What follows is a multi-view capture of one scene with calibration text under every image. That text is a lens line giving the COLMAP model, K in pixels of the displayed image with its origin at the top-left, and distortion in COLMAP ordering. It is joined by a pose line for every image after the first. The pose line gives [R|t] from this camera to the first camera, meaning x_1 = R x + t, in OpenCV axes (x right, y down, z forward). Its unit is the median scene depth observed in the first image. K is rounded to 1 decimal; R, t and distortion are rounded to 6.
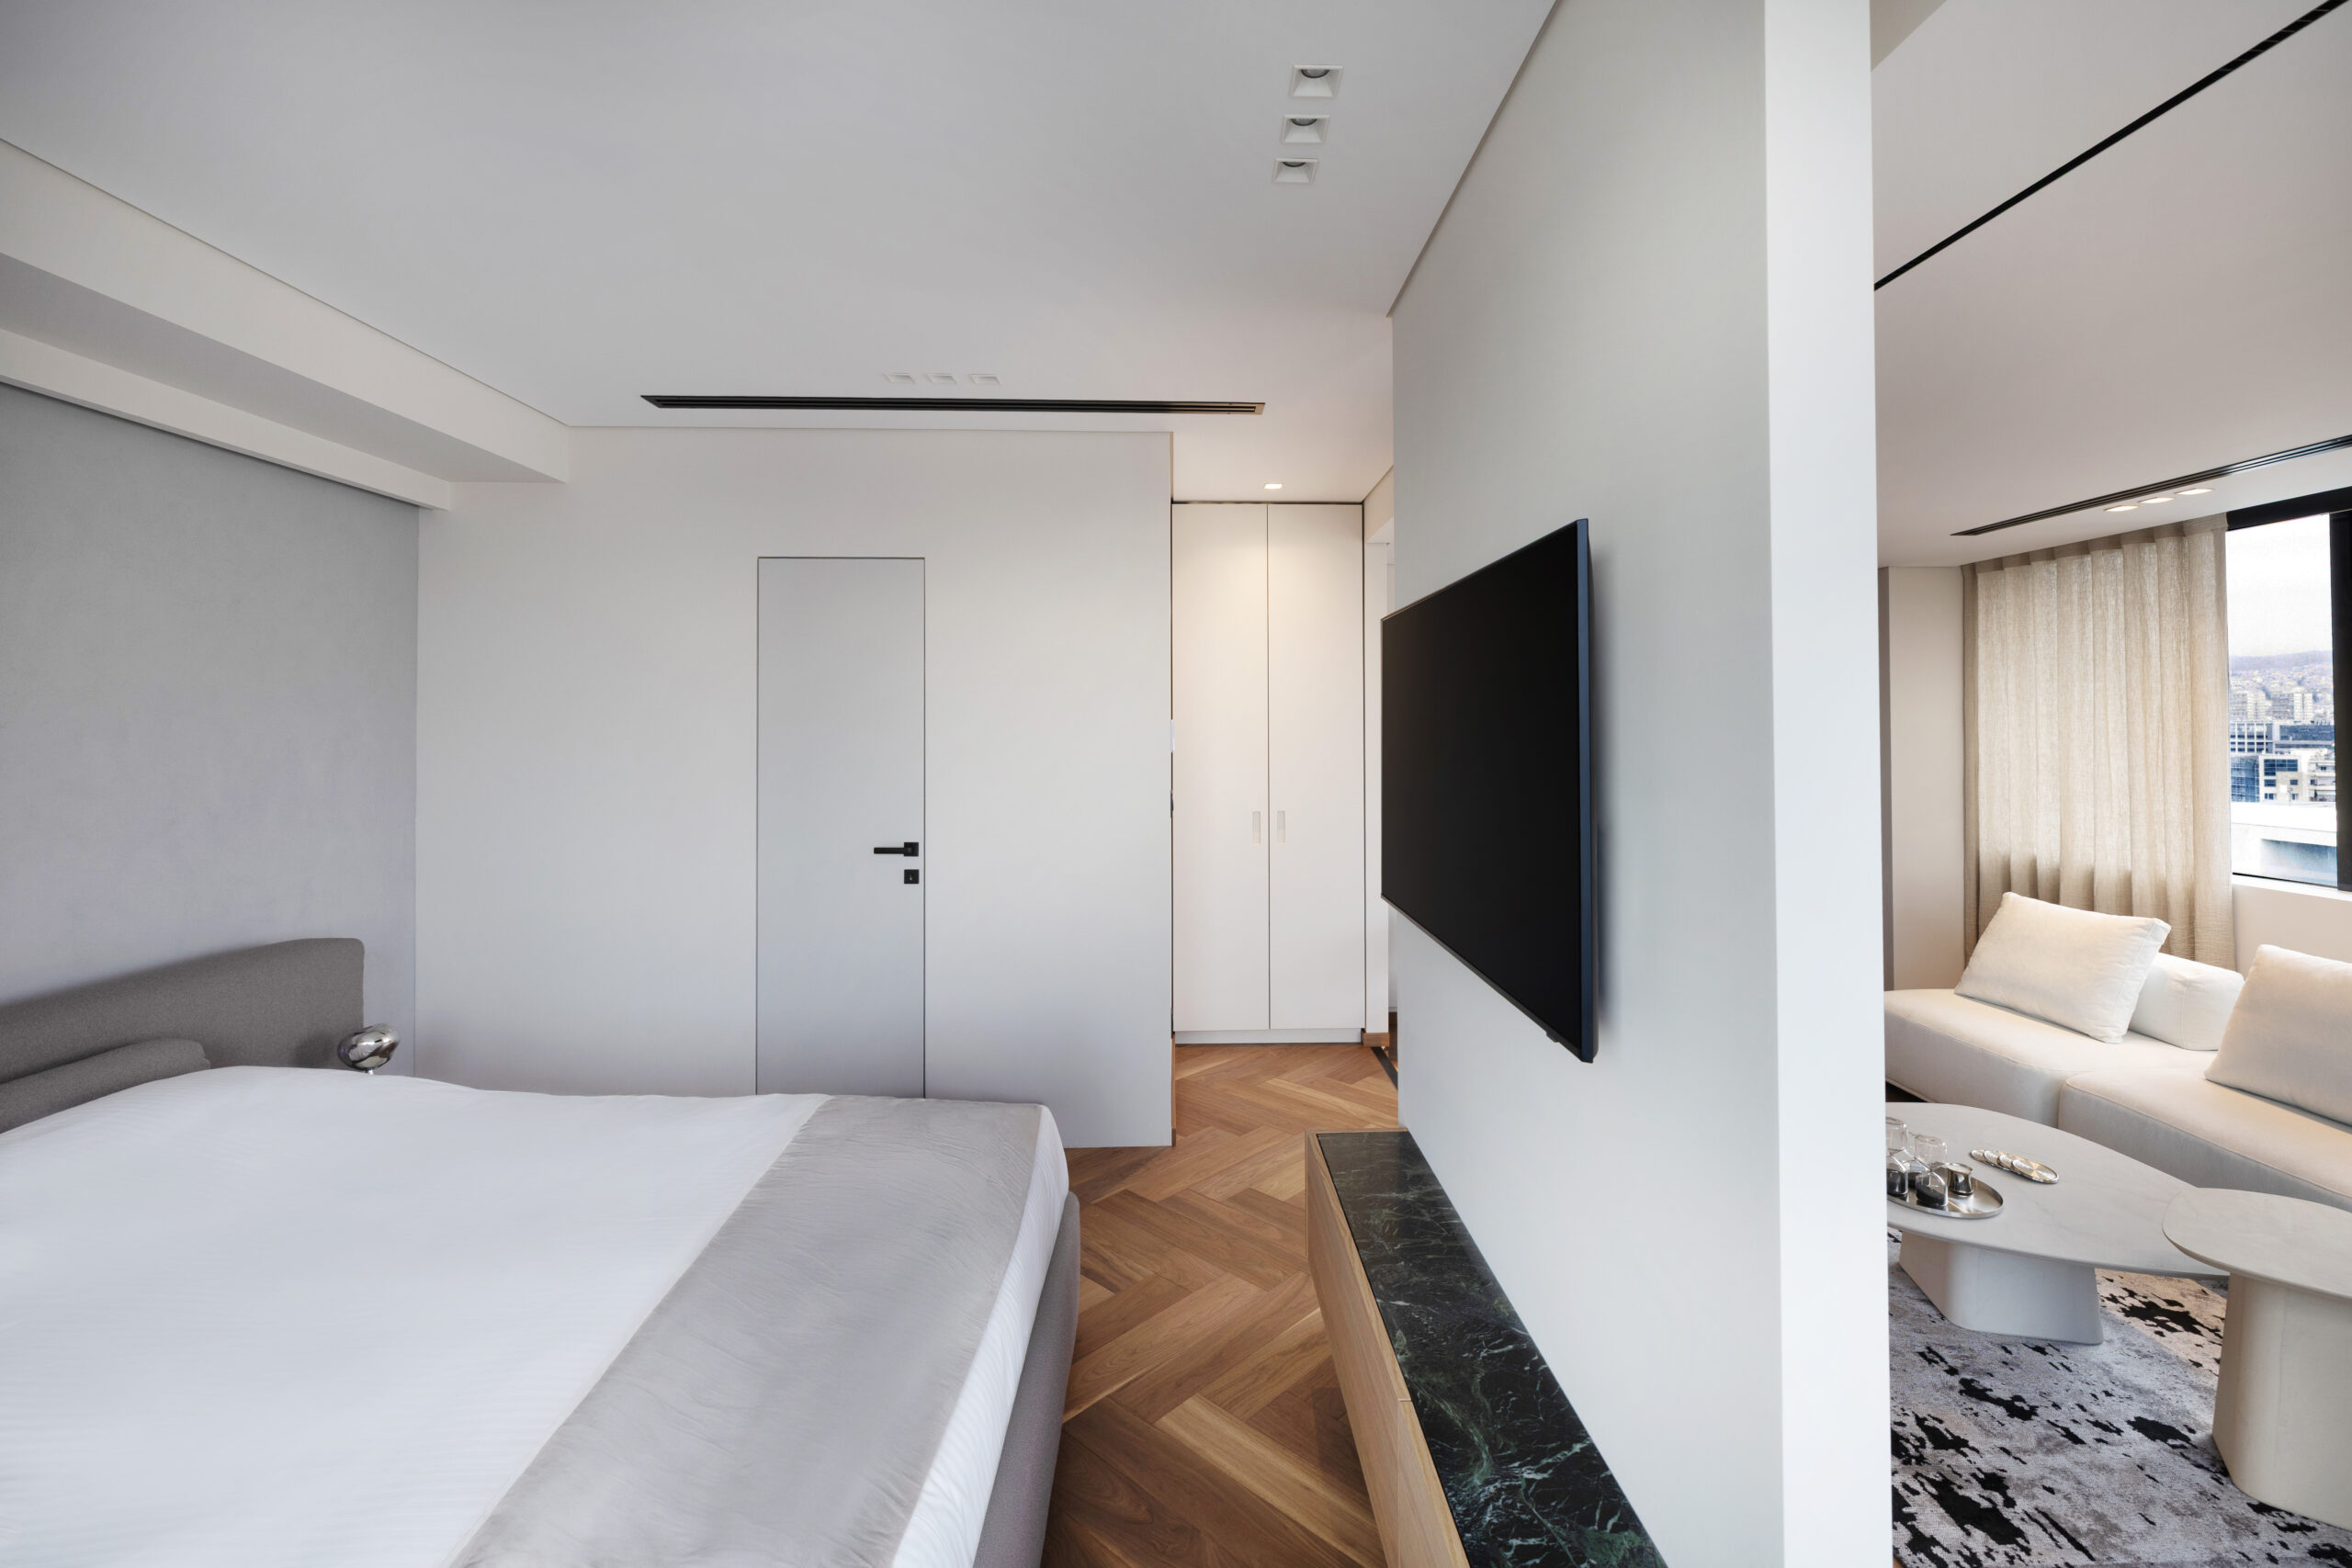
lens RADIAL K [[1018.4, 0, 1216.6], [0, 1018.4, 719.9], [0, 0, 1]] dist [0.001530, 0.001751]
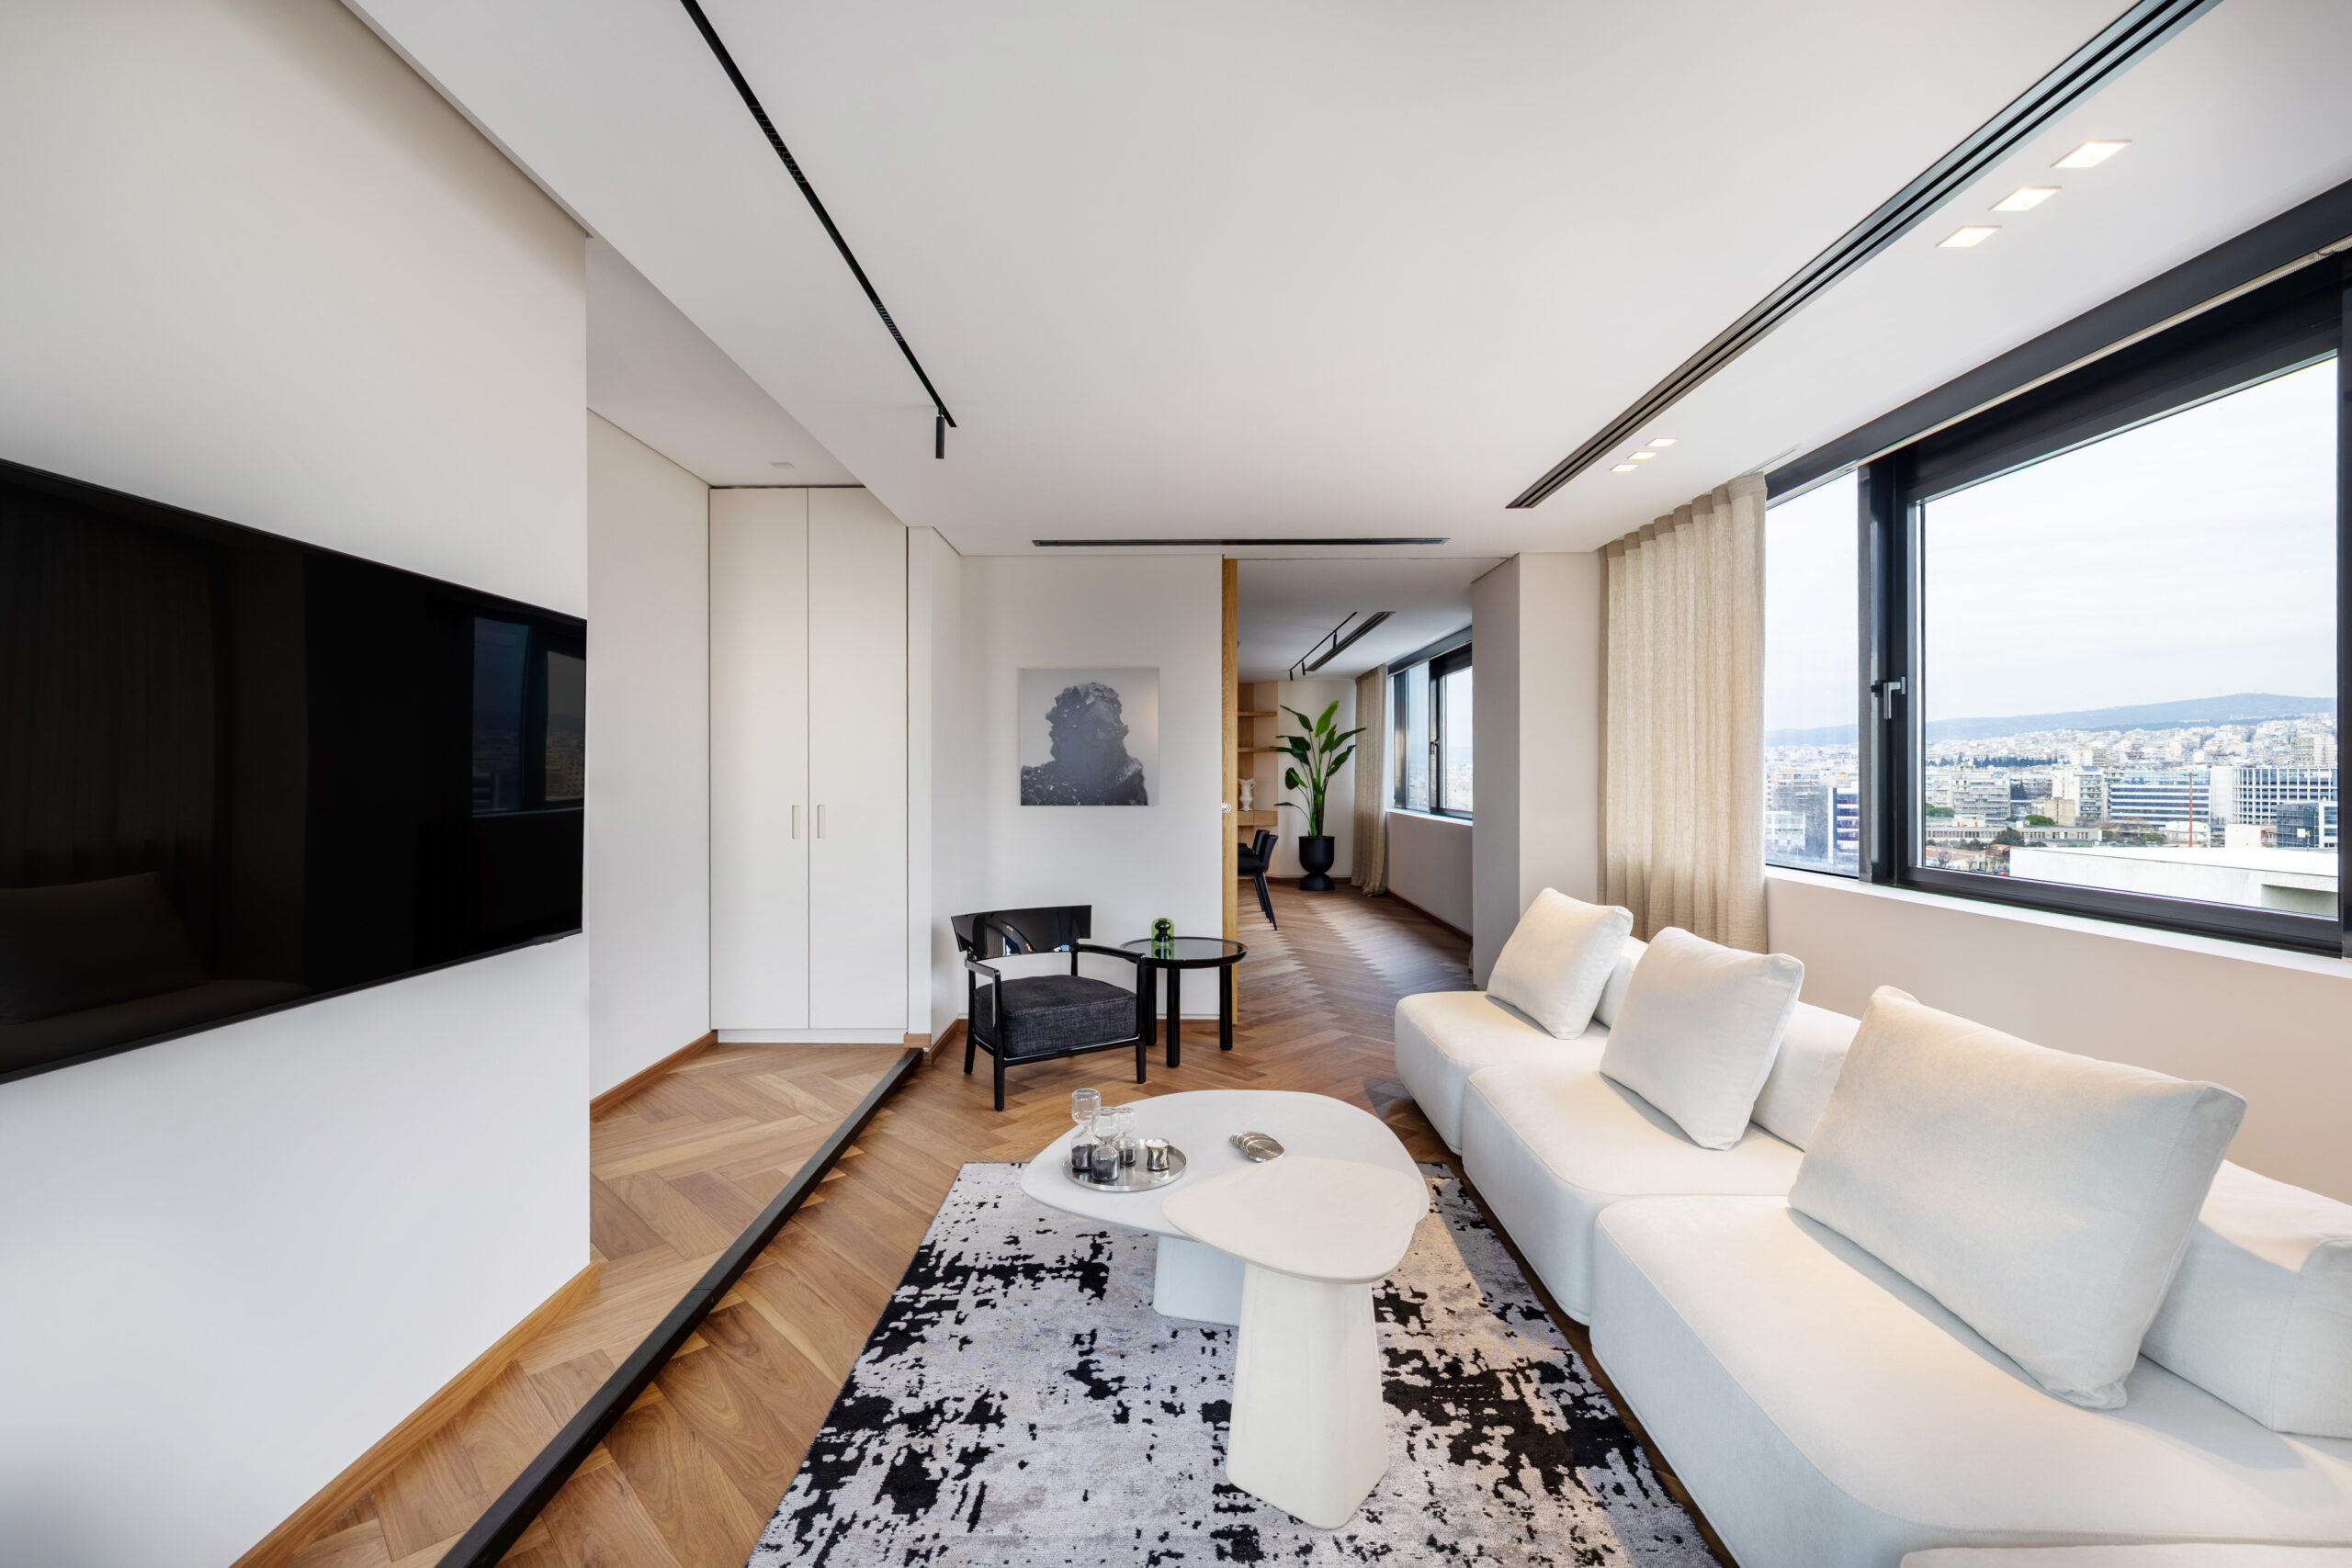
lens RADIAL K [[1018.4, 0, 1167.1], [0, 1018.4, 781.1], [0, 0, 1]] dist [0.001530, 0.001751]
pose [[0.997855, -0.004779, -0.065295, 0.770859], [0.005131, 0.999973, 0.005223, 0.101940], [0.065268, -0.005546, 0.997852, 0.073664]]
